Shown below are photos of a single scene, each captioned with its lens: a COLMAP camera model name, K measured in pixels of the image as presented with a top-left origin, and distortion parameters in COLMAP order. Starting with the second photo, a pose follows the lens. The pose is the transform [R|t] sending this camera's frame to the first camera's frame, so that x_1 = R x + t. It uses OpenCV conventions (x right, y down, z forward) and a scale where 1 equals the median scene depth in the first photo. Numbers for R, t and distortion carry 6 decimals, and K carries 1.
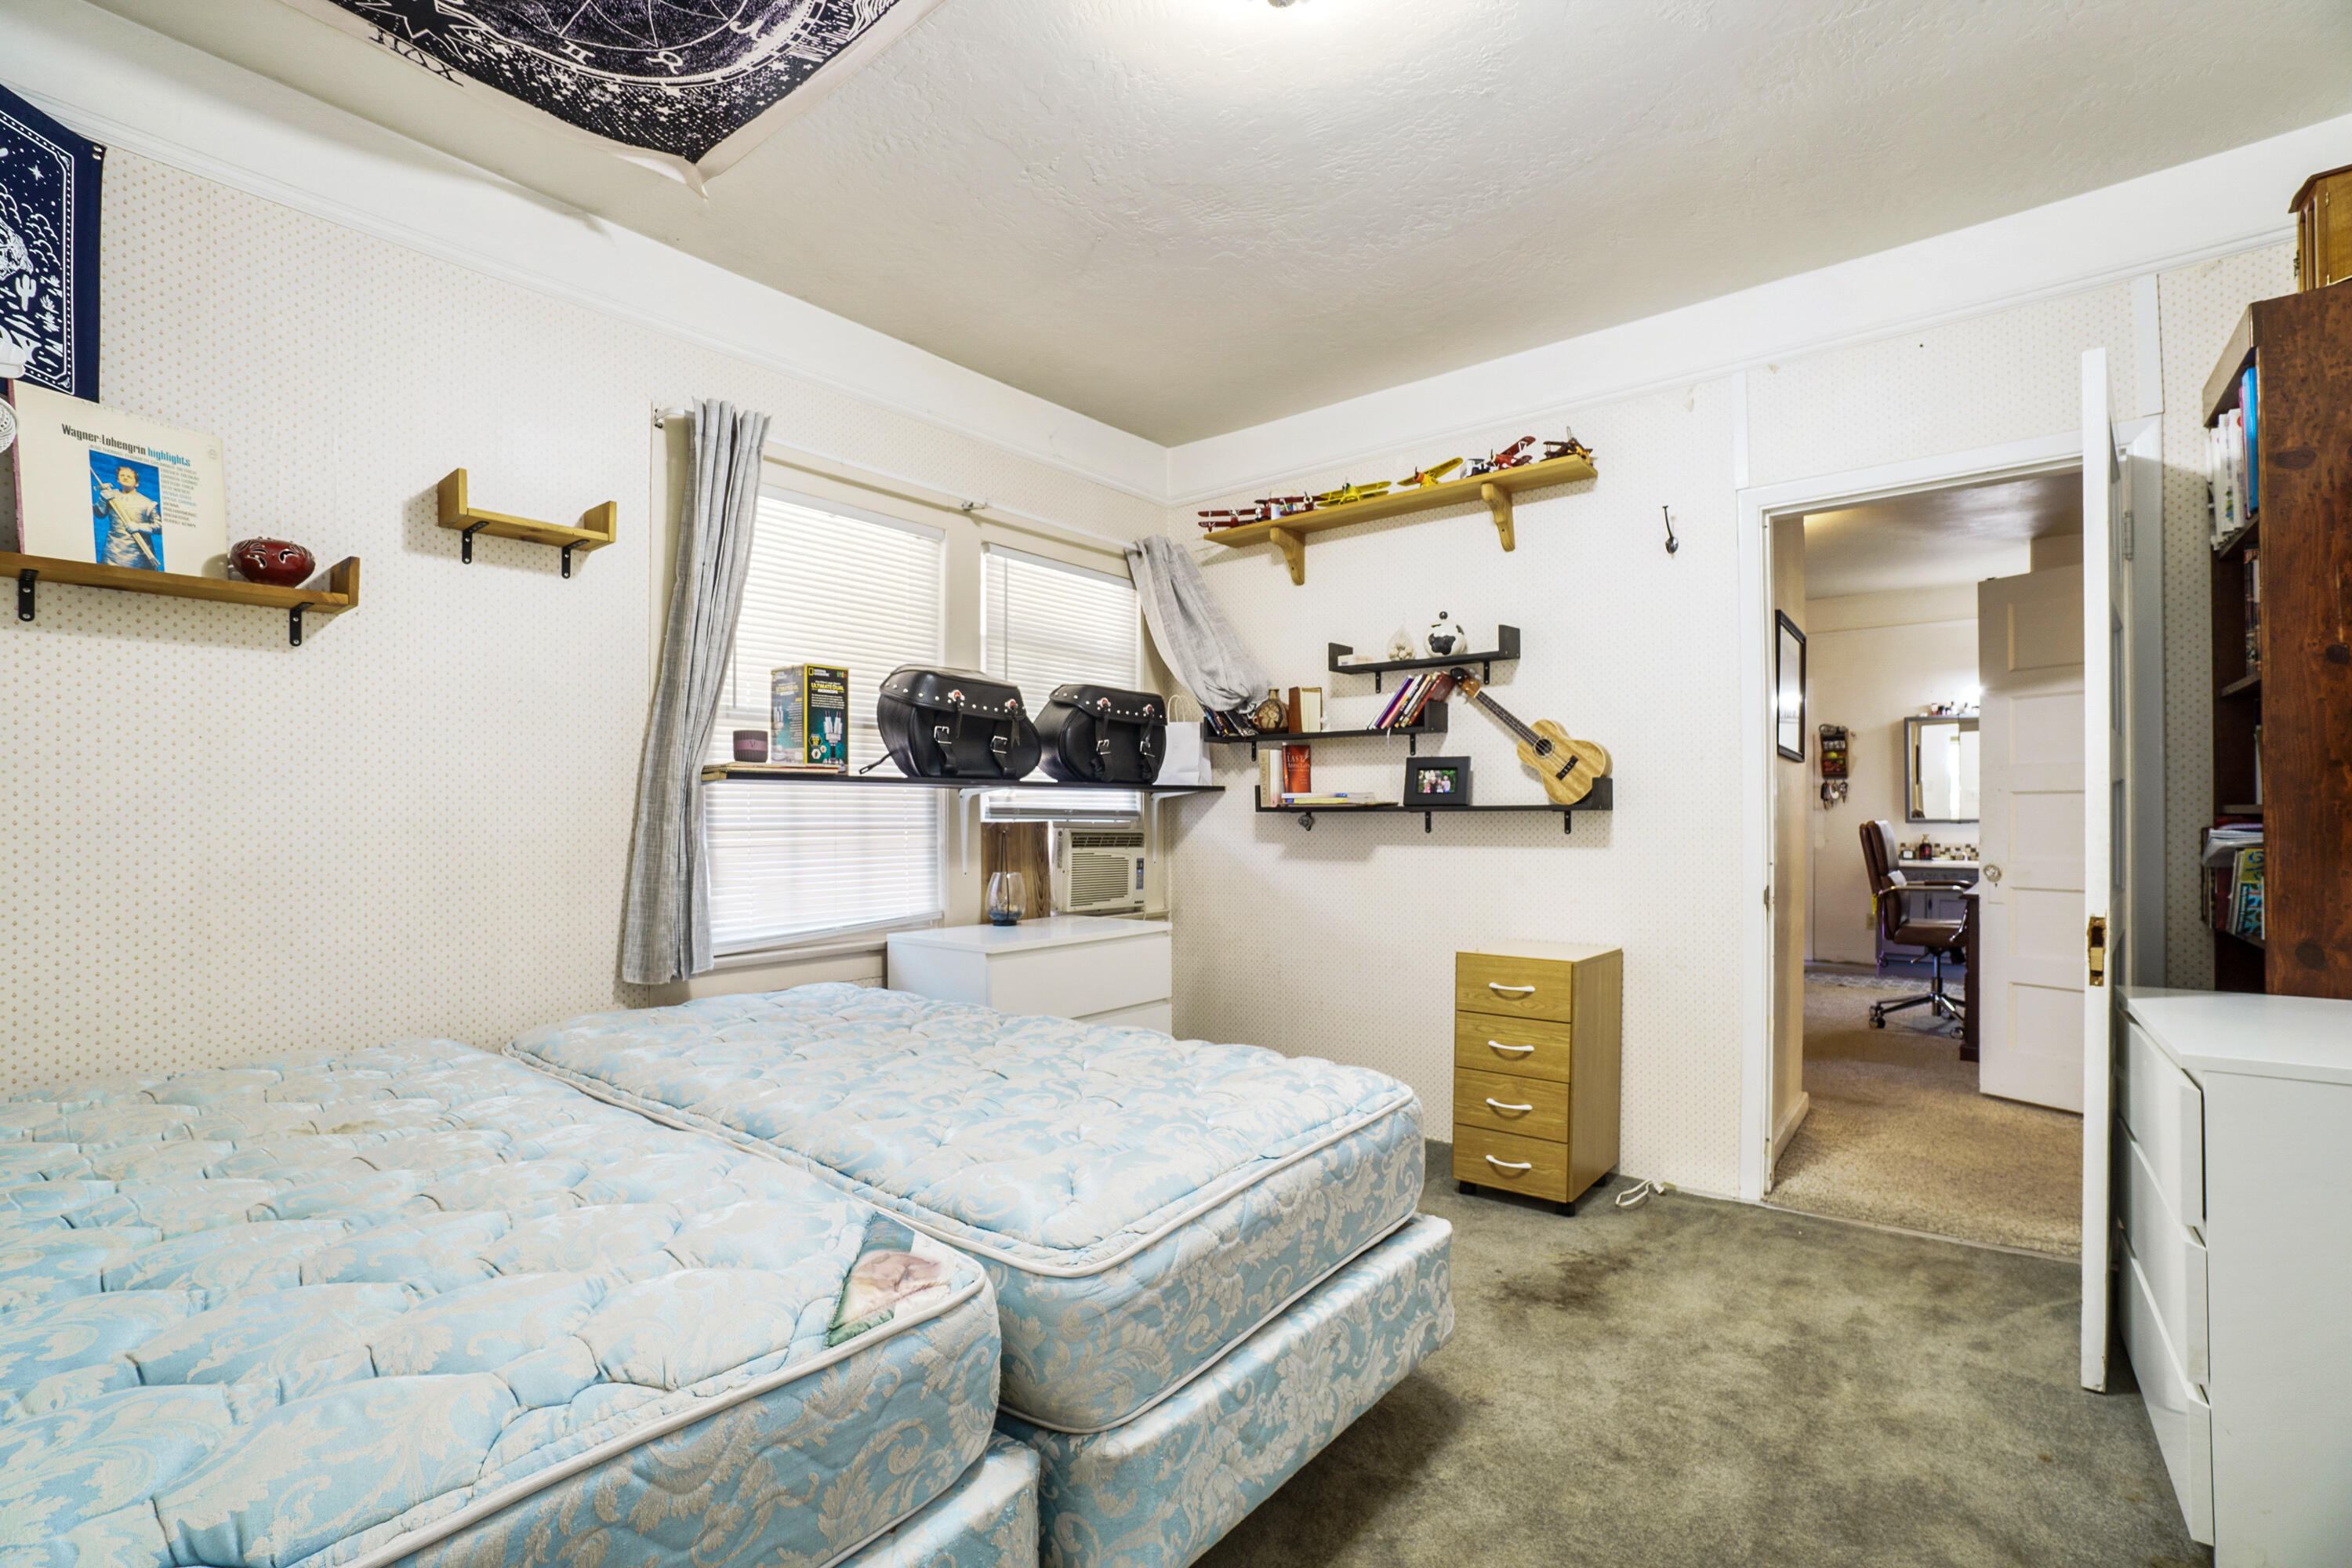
lens RADIAL K [[1049.6, 0, 1160.4], [0, 1049.6, 798.6], [0, 0, 1]] dist [-0.064572, 0.023289]
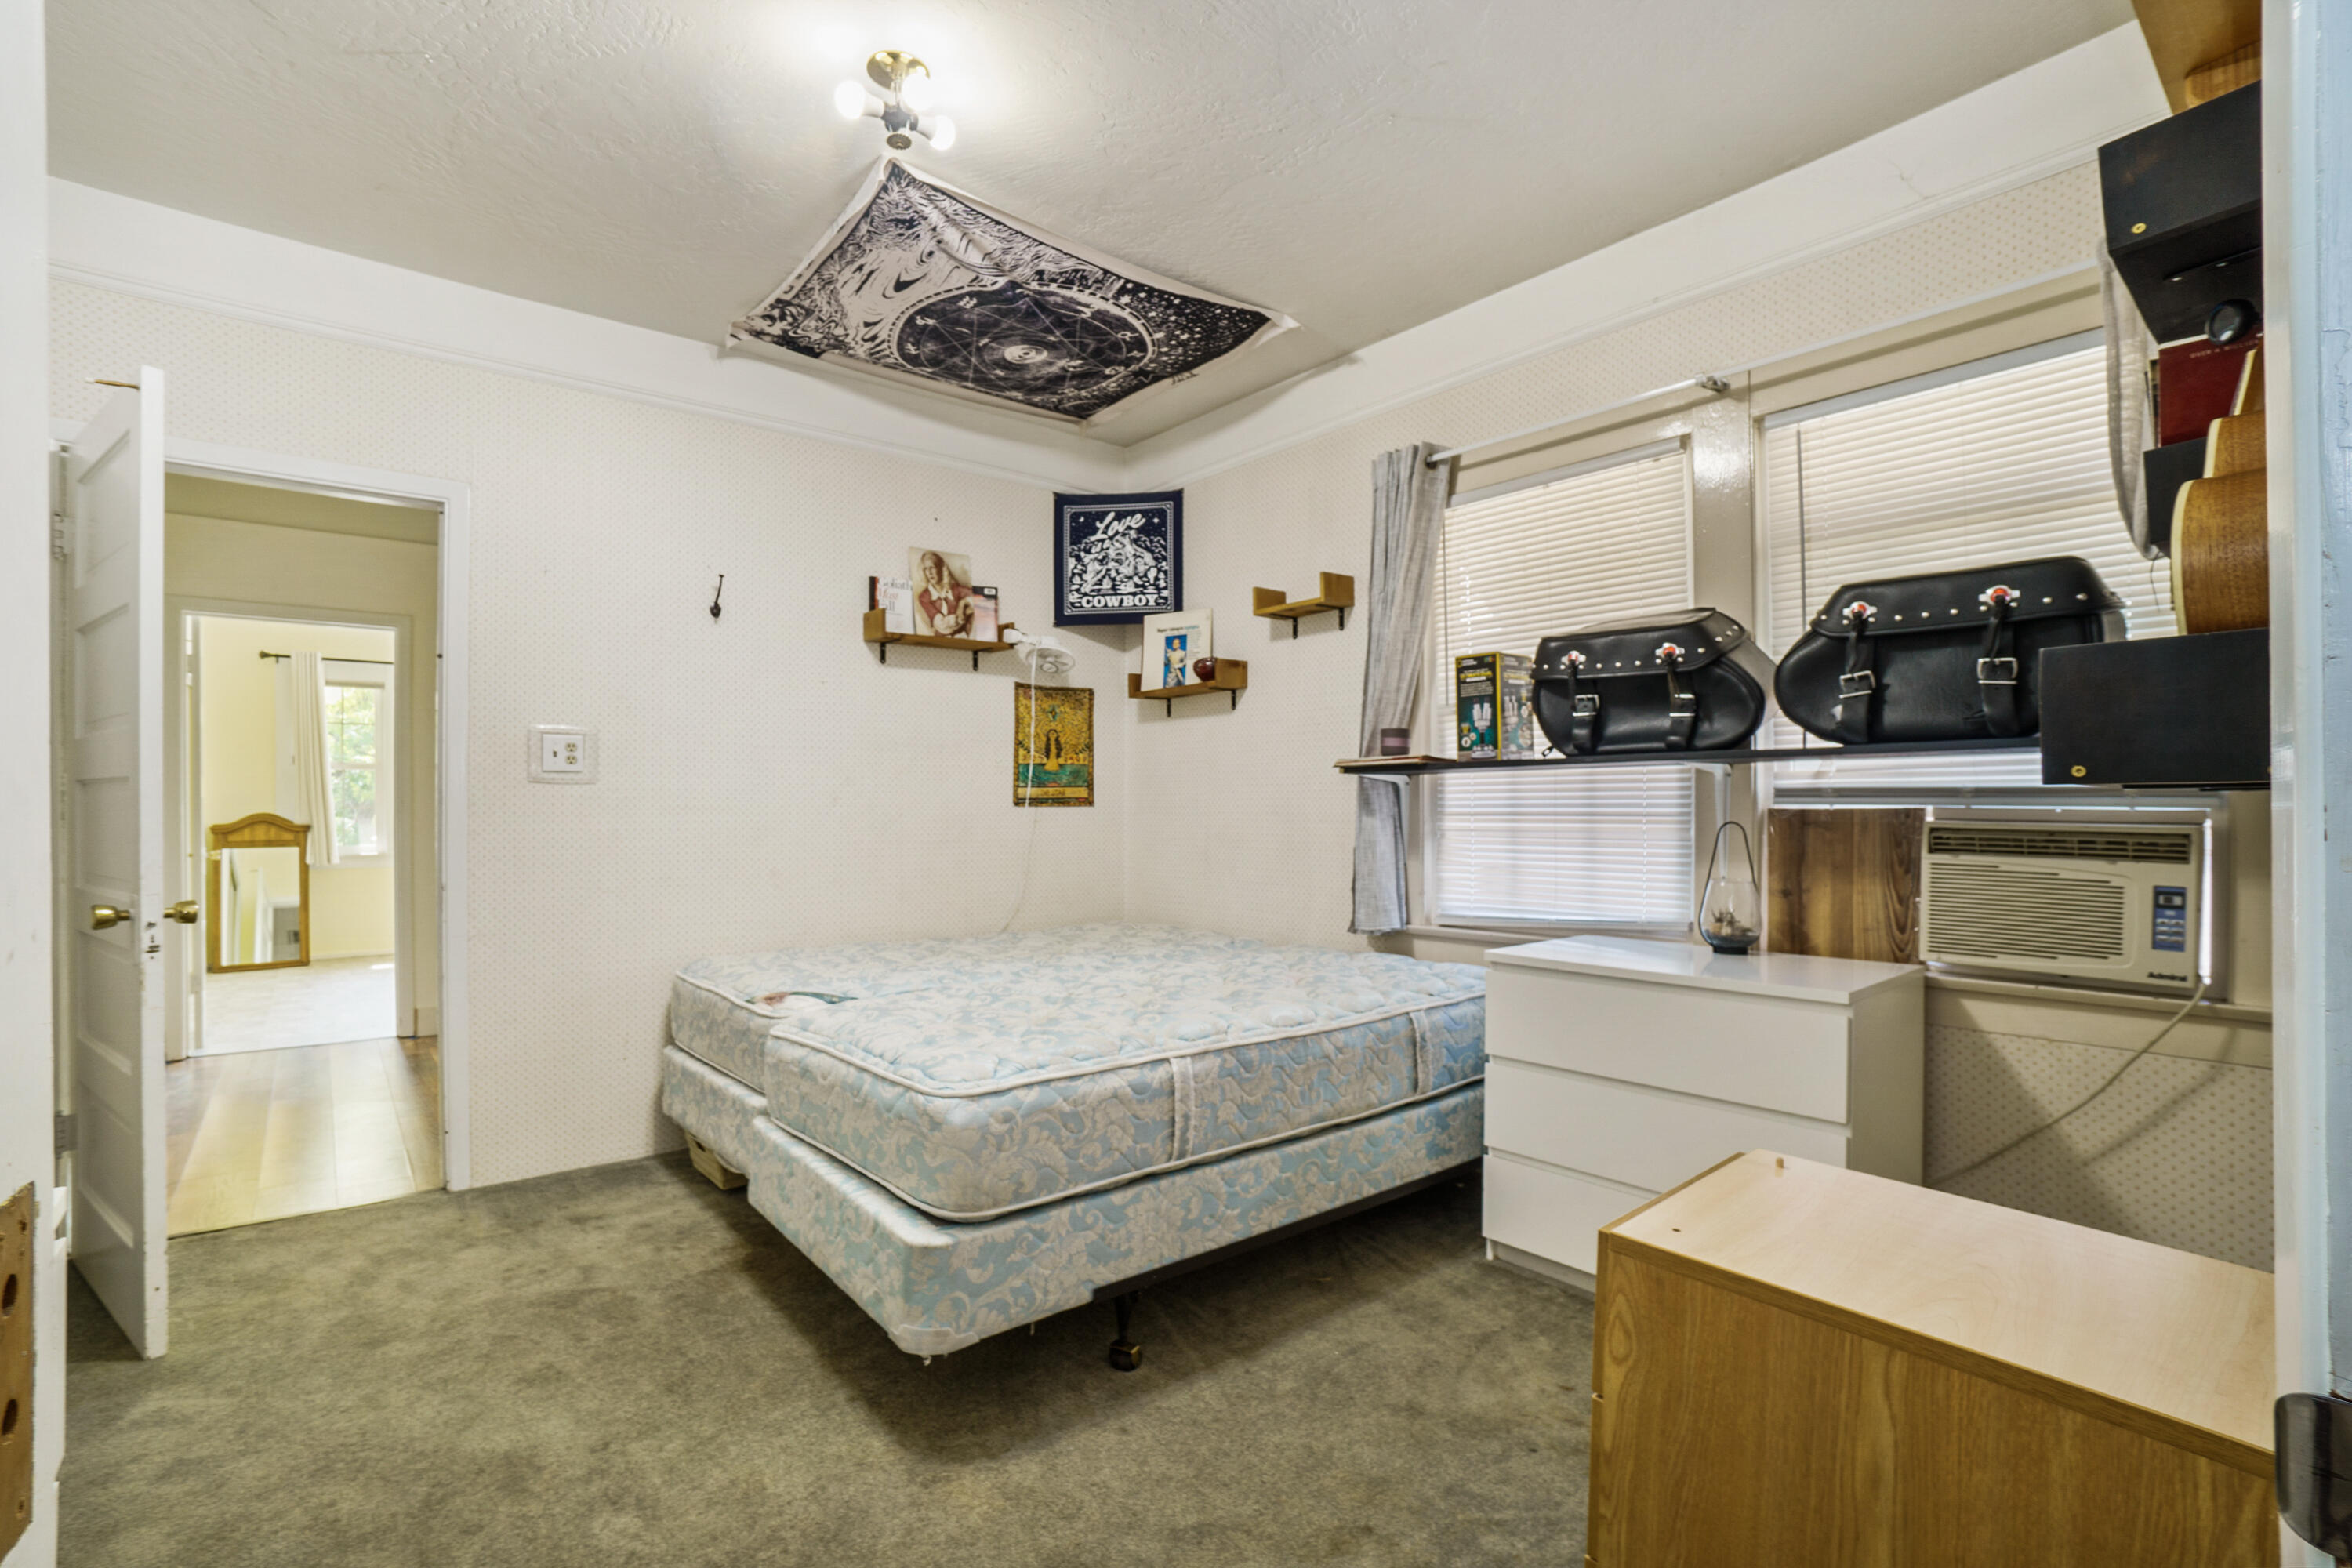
lens RADIAL K [[1049.6, 0, 1160.4], [0, 1049.6, 798.6], [0, 0, 1]] dist [-0.064572, 0.023289]
pose [[-0.191961, -0.004797, -0.981391, 0.736733], [0.020592, 0.999748, -0.008914, 0.016064], [0.981186, -0.021920, -0.191814, 0.894820]]
